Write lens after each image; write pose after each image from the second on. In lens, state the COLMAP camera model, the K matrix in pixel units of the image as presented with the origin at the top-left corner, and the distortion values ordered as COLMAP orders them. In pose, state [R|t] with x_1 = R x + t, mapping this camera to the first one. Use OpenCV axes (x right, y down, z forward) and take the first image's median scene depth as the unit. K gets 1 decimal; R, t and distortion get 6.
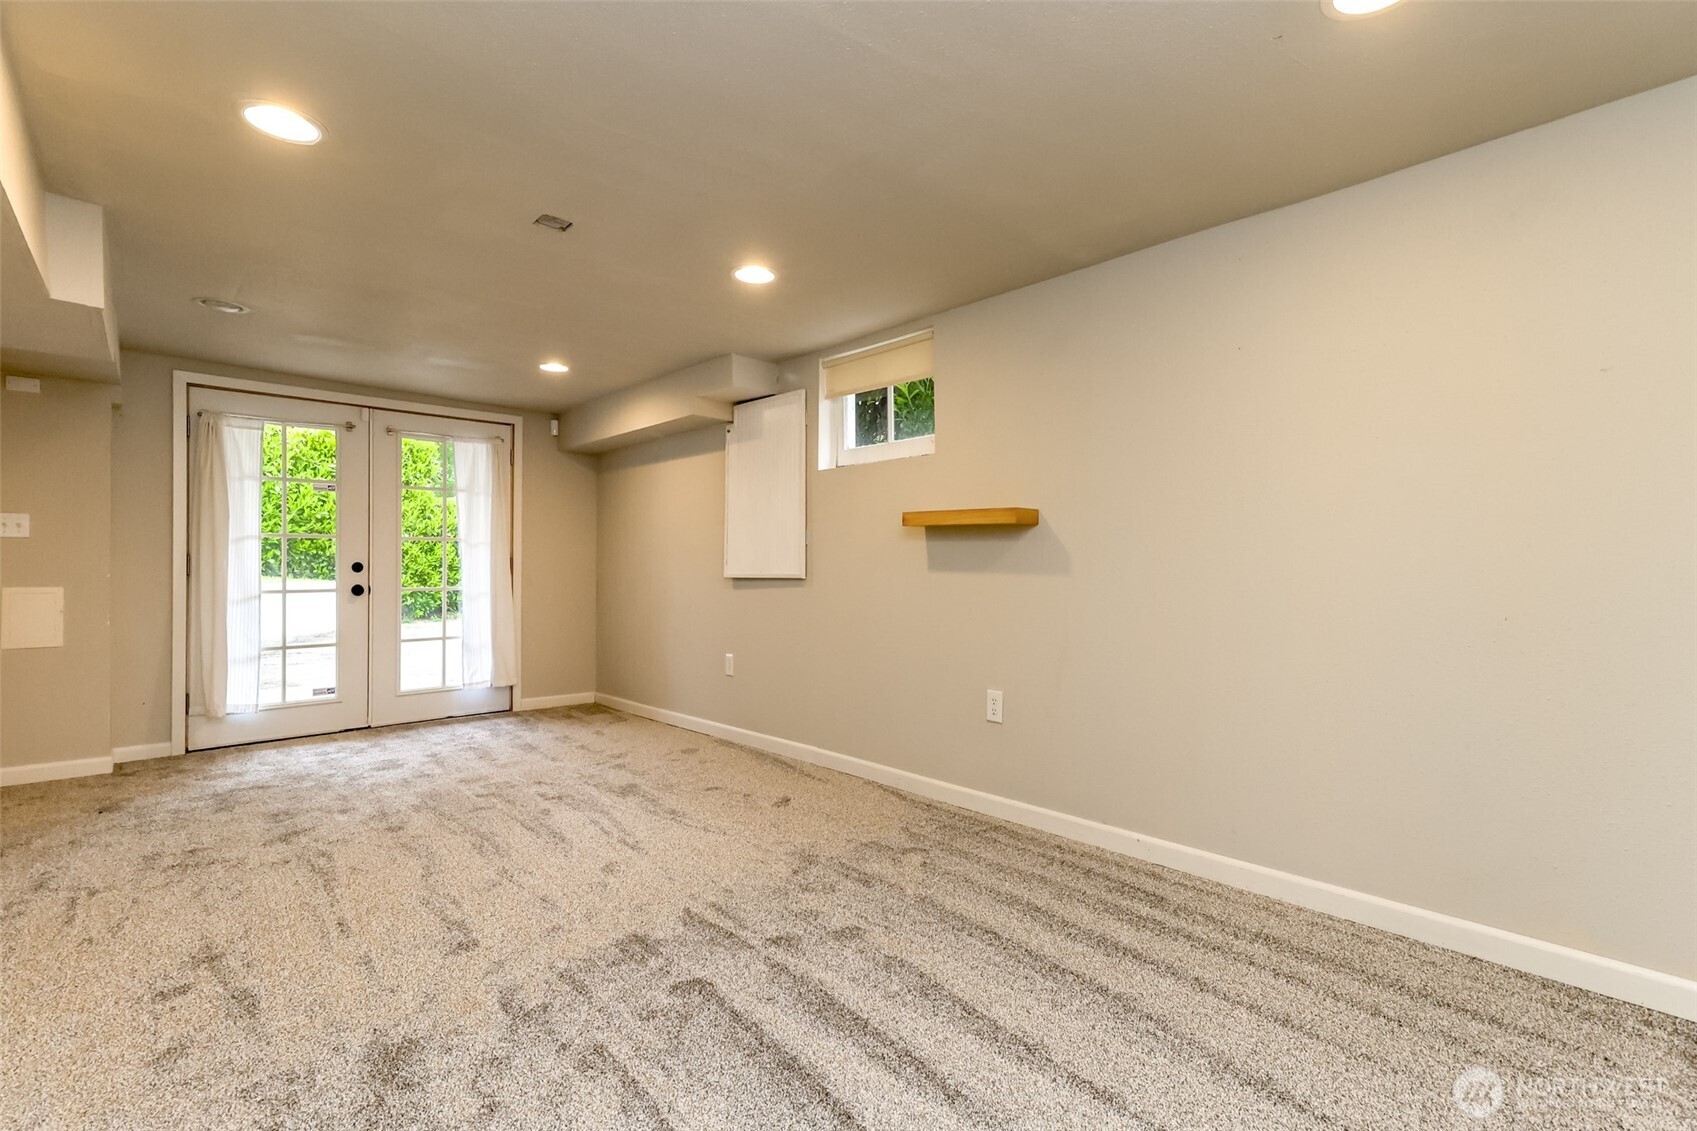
lens RADIAL K [[762.7, 0, 852.1], [0, 762.7, 562.4], [0, 0, 1]] dist [0.017499, 0.000596]
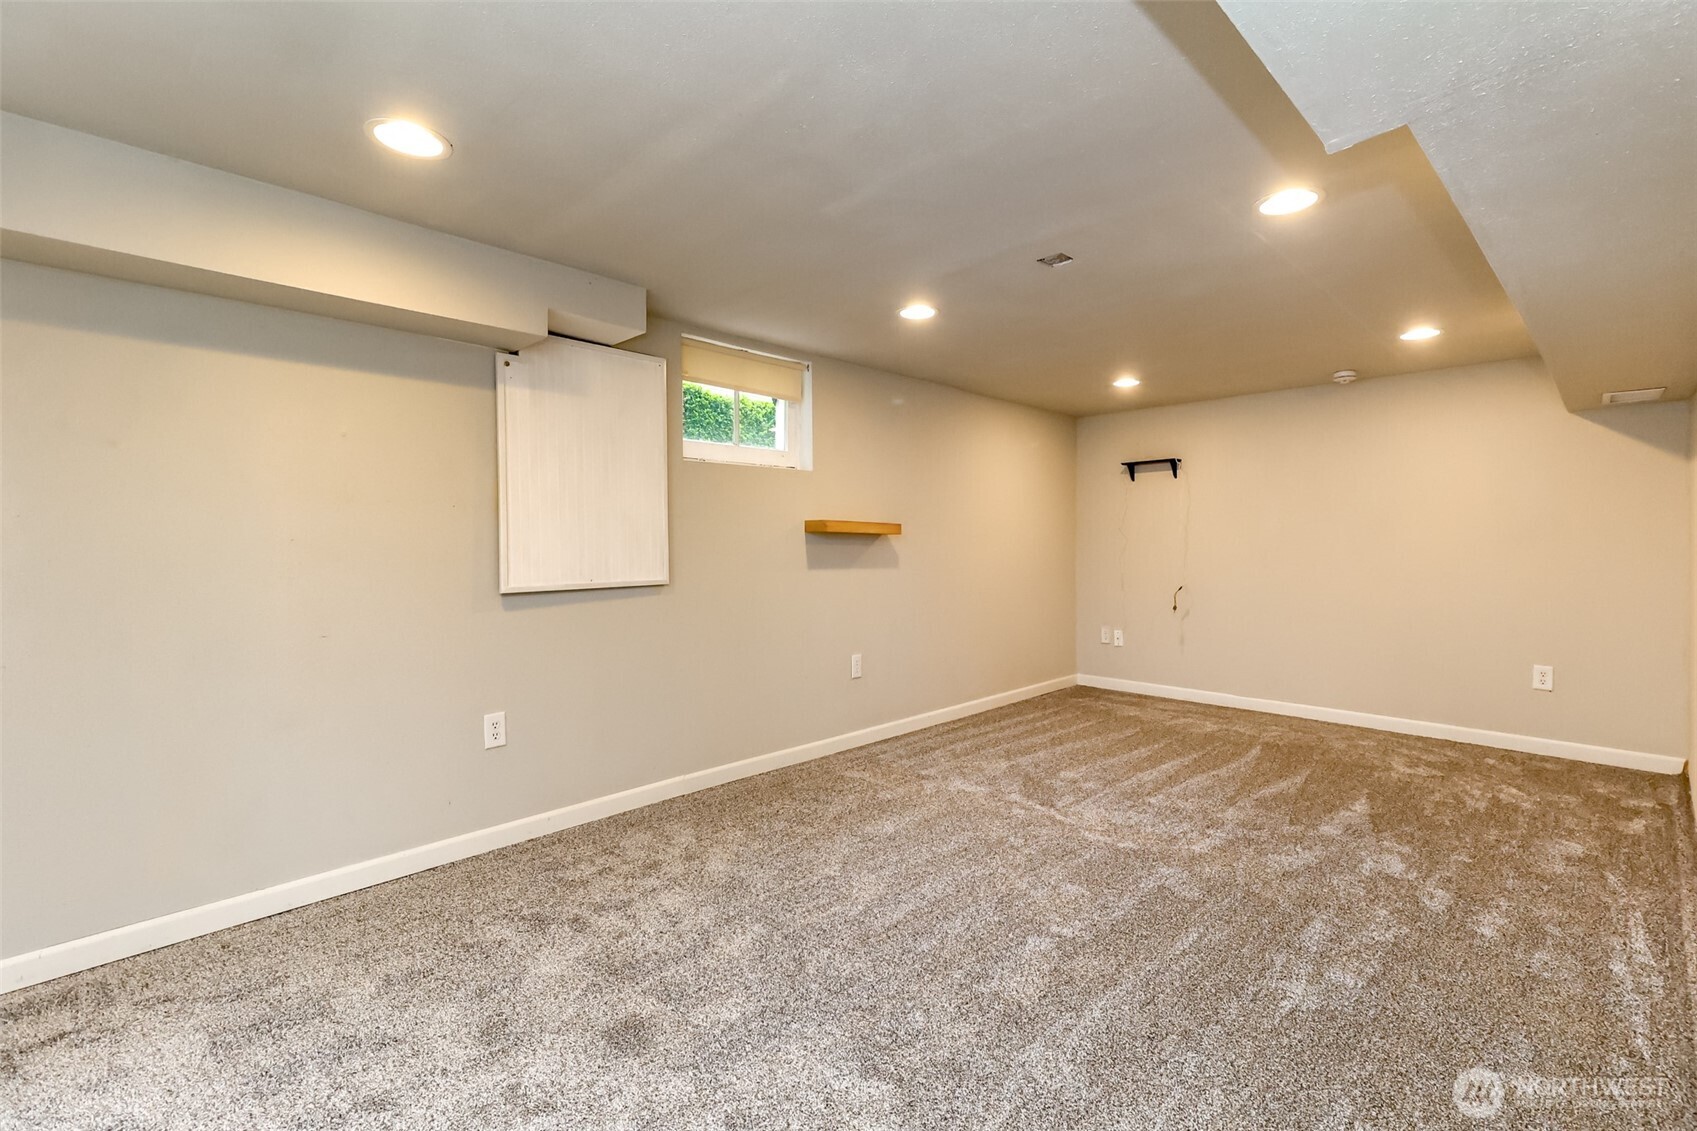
lens RADIAL K [[762.7, 0, 847.0], [0, 762.7, 559.3], [0, 0, 1]] dist [0.017499, 0.000596]
pose [[-0.041550, -0.007846, 0.999106, -0.907222], [0.010874, 0.999906, 0.008304, -0.011204], [-0.999077, 0.011209, -0.041460, 0.827949]]
